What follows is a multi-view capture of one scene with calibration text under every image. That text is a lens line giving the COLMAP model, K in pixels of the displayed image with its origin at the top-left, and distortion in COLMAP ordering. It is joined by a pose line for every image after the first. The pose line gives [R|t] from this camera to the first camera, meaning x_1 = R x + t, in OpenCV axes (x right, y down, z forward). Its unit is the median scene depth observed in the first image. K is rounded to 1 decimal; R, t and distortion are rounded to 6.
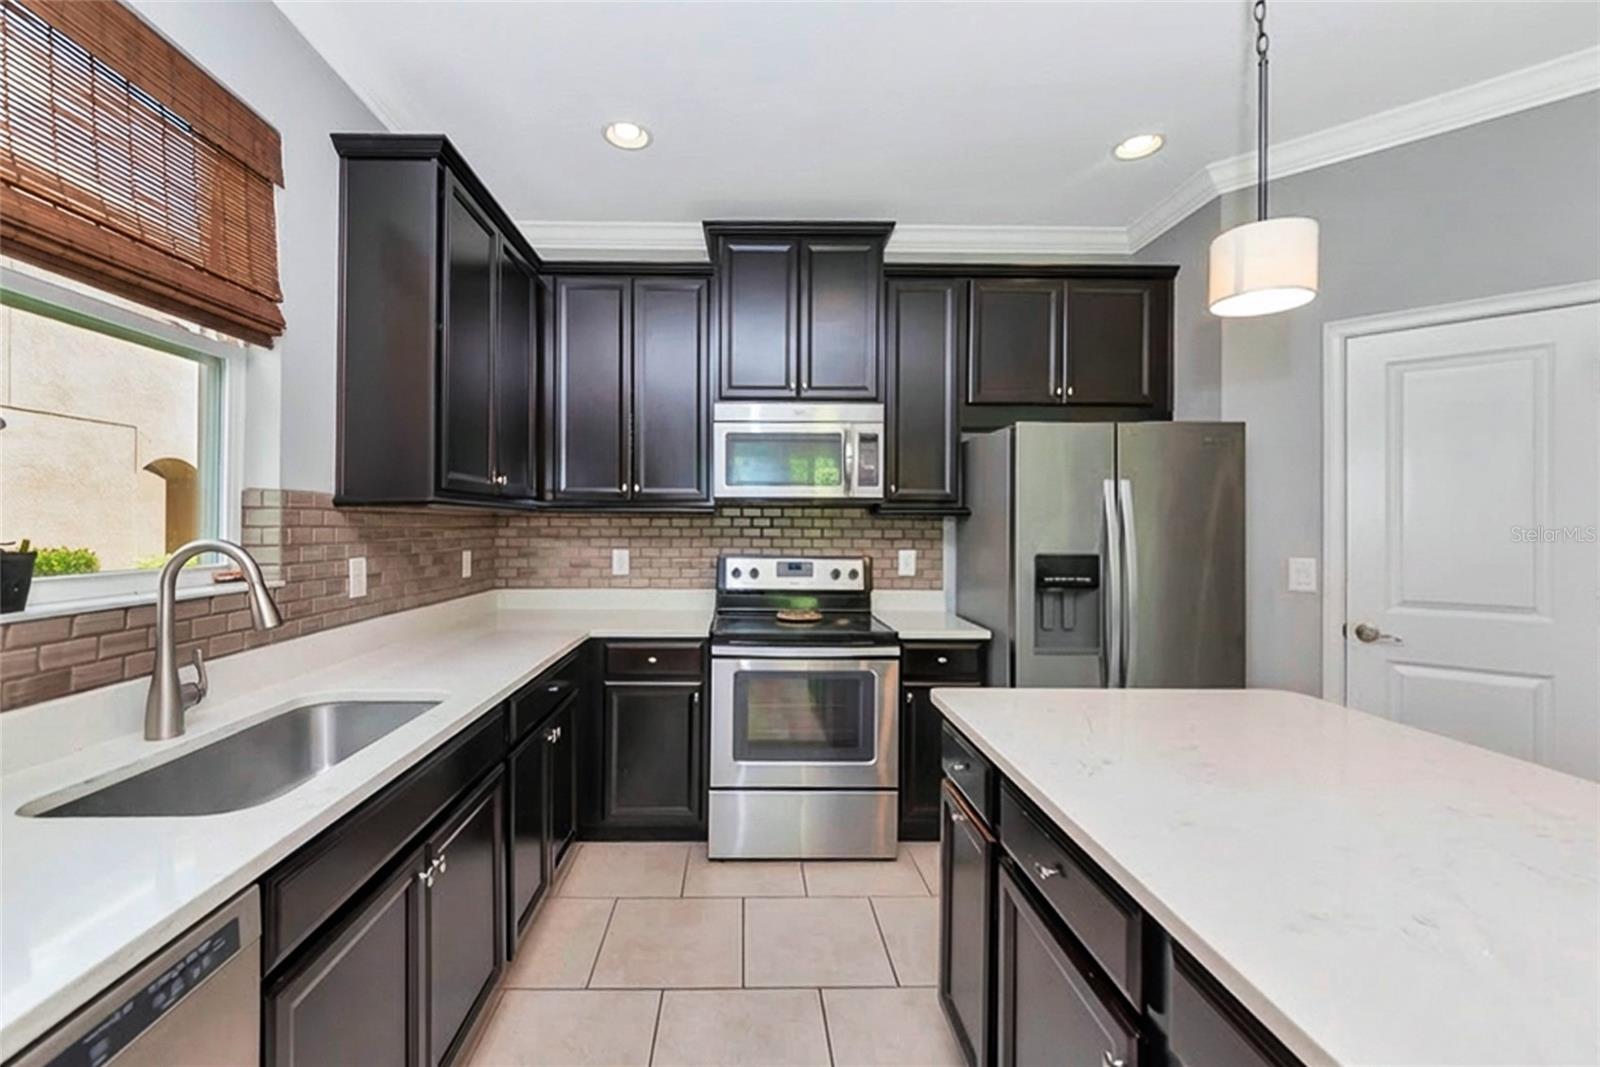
lens RADIAL K [[641.0, 0, 741.2], [0, 641.0, 523.9], [0, 0, 1]] dist [0.000175, -0.000054]
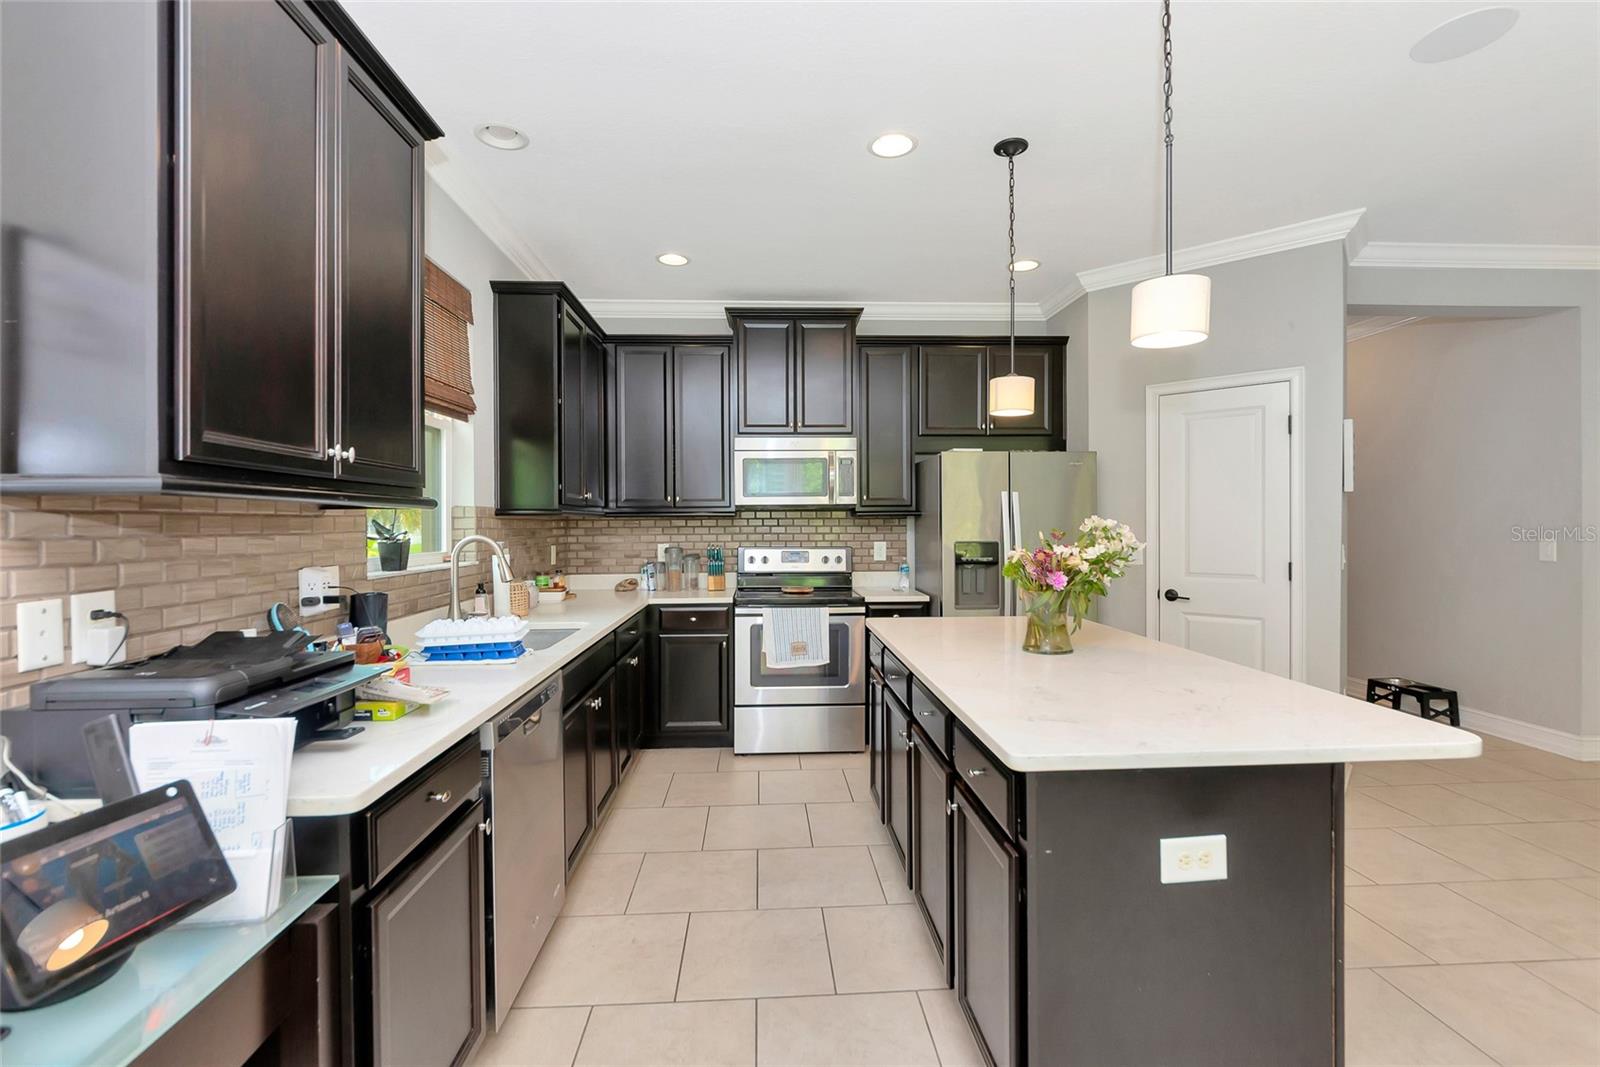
lens RADIAL K [[701.0, 0, 806.4], [0, 701.0, 524.2], [0, 0, 1]] dist [-0.000649, -0.000192]
pose [[0.998004, -0.010523, 0.062269, 0.018075], [0.010305, 0.999940, 0.003815, -0.004152], [-0.062306, -0.003166, 0.998052, -0.566309]]
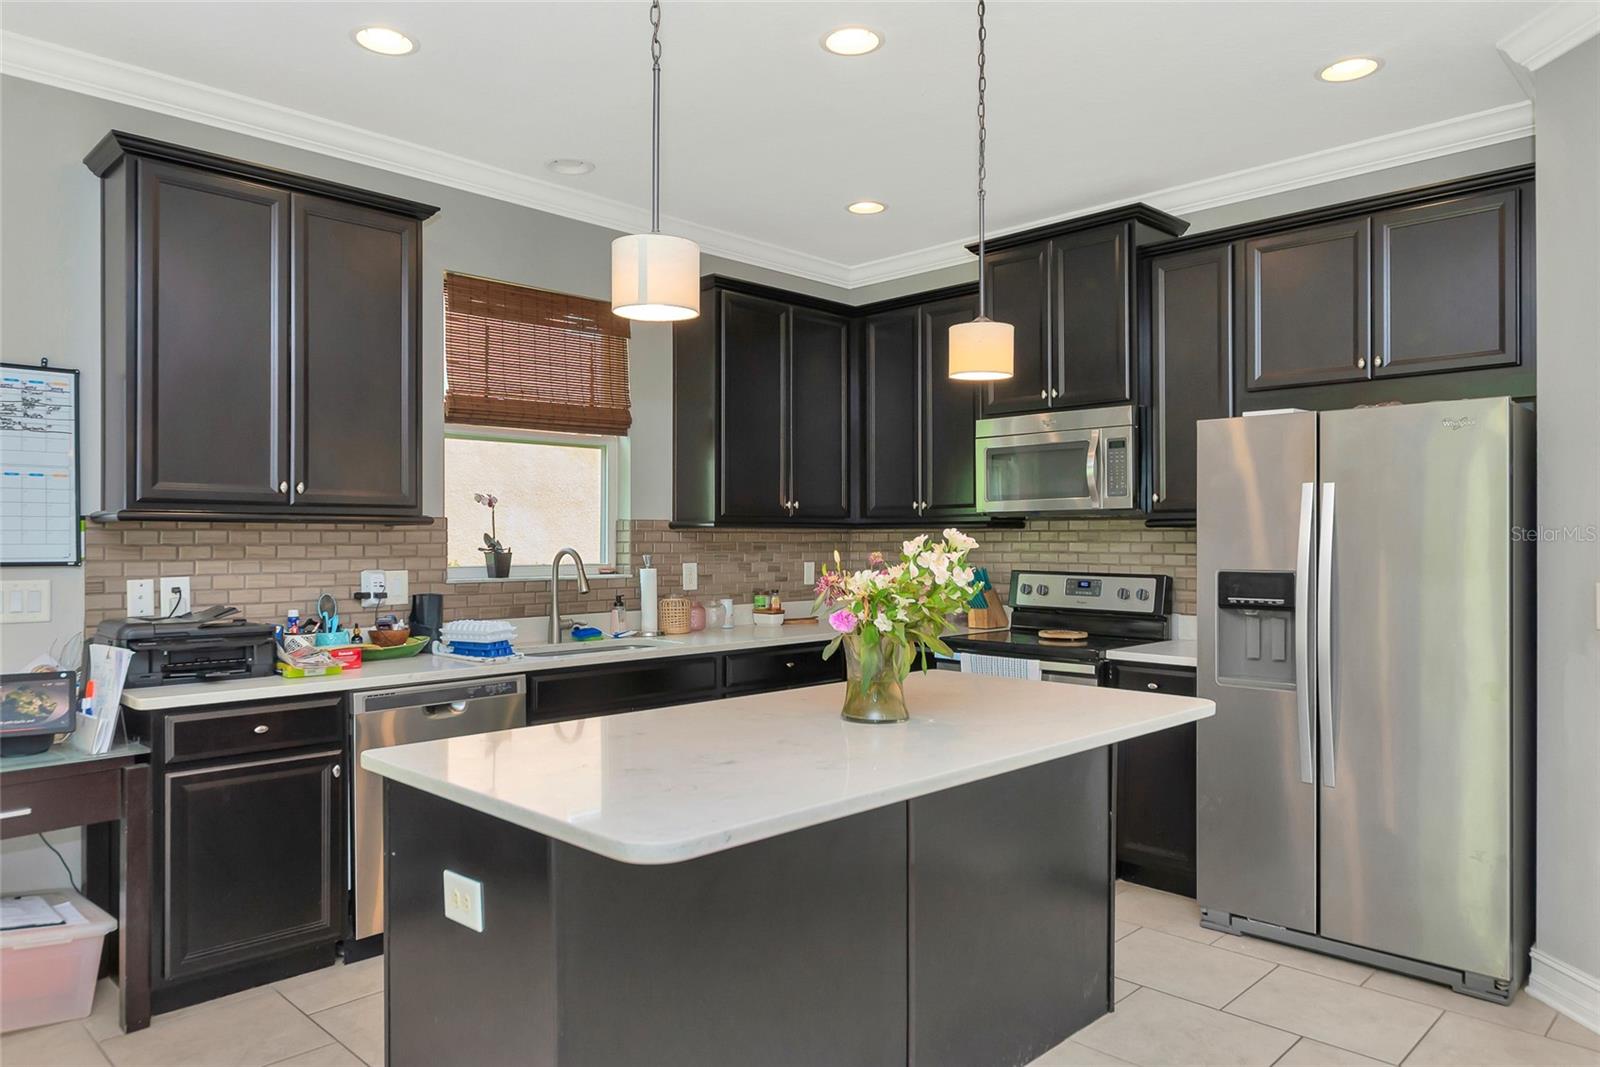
lens RADIAL K [[1063.1, 0, 800.0], [0, 1063.1, 533.5], [0, 0, 1]] dist [0.030800, -0.000708]
pose [[0.708727, -0.008462, -0.705432, 1.012138], [0.006148, 0.999964, -0.005818, 0.000235], [0.705456, -0.000213, 0.708753, -0.427561]]
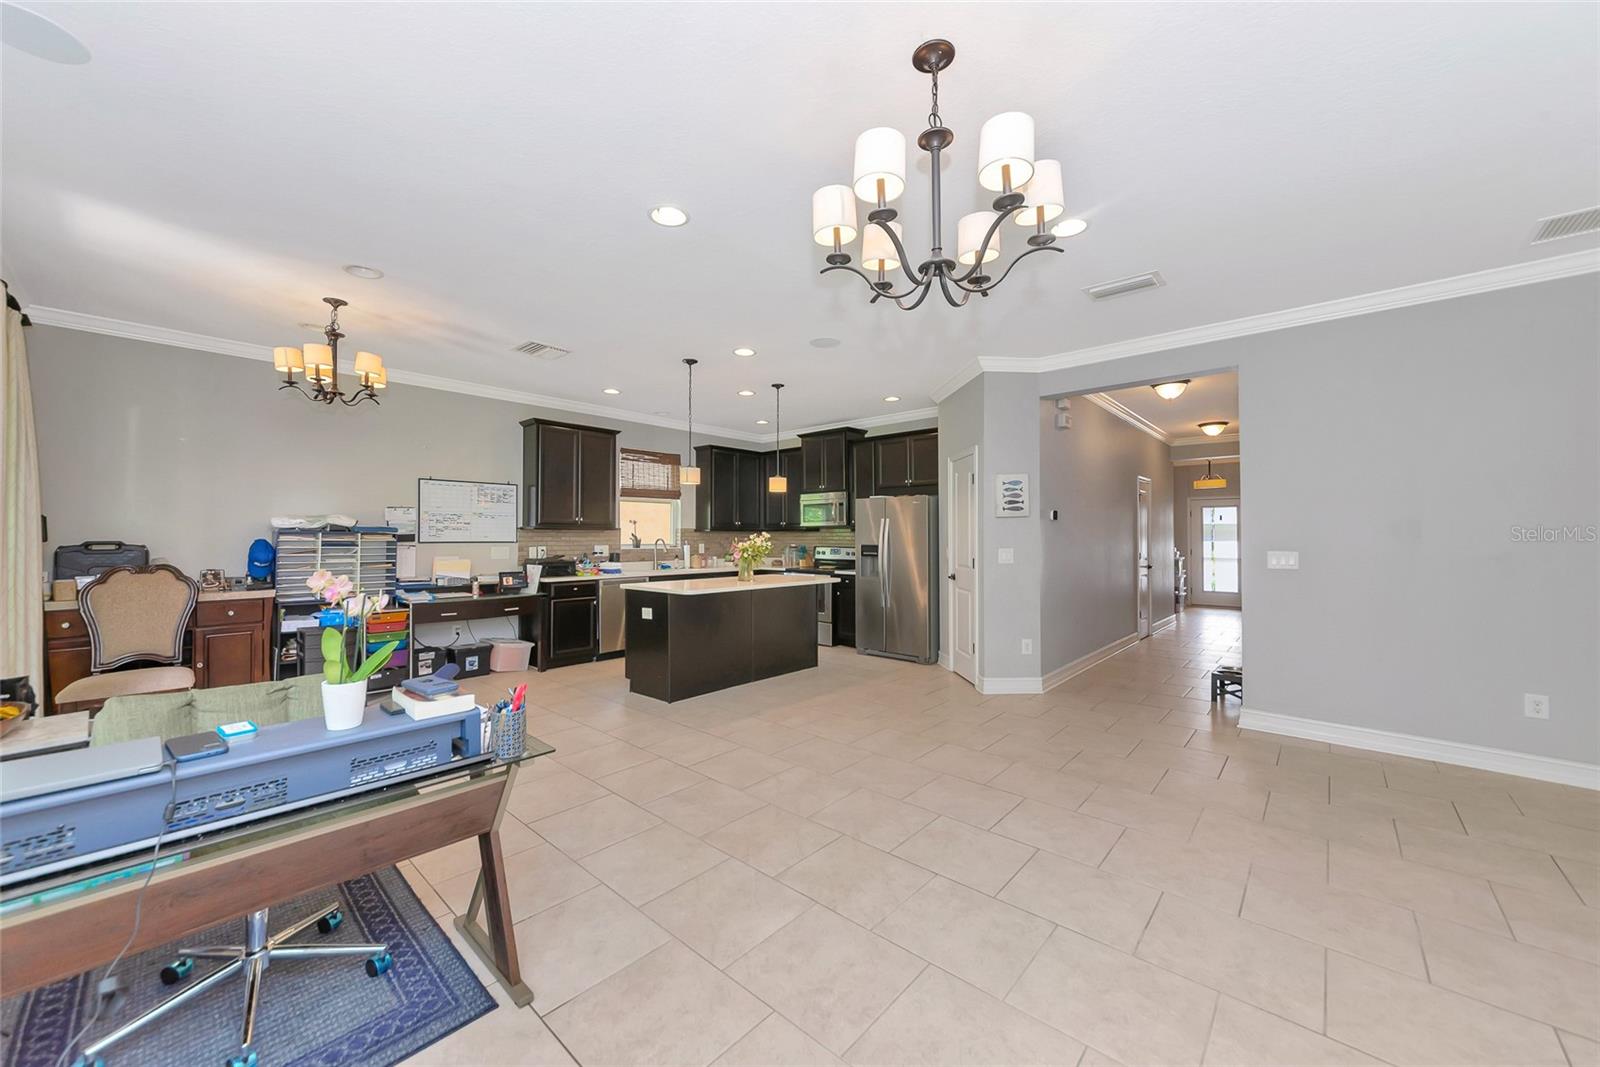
lens RADIAL K [[582.2, 0, 800.0], [0, 582.2, 533.5], [0, 0, 1]] dist [-0.001841, -0.000019]
pose [[0.744166, -0.007844, -0.667948, 1.873968], [0.004999, 0.999968, -0.006174, 0.009611], [0.667976, 0.001256, 0.744182, -1.083075]]
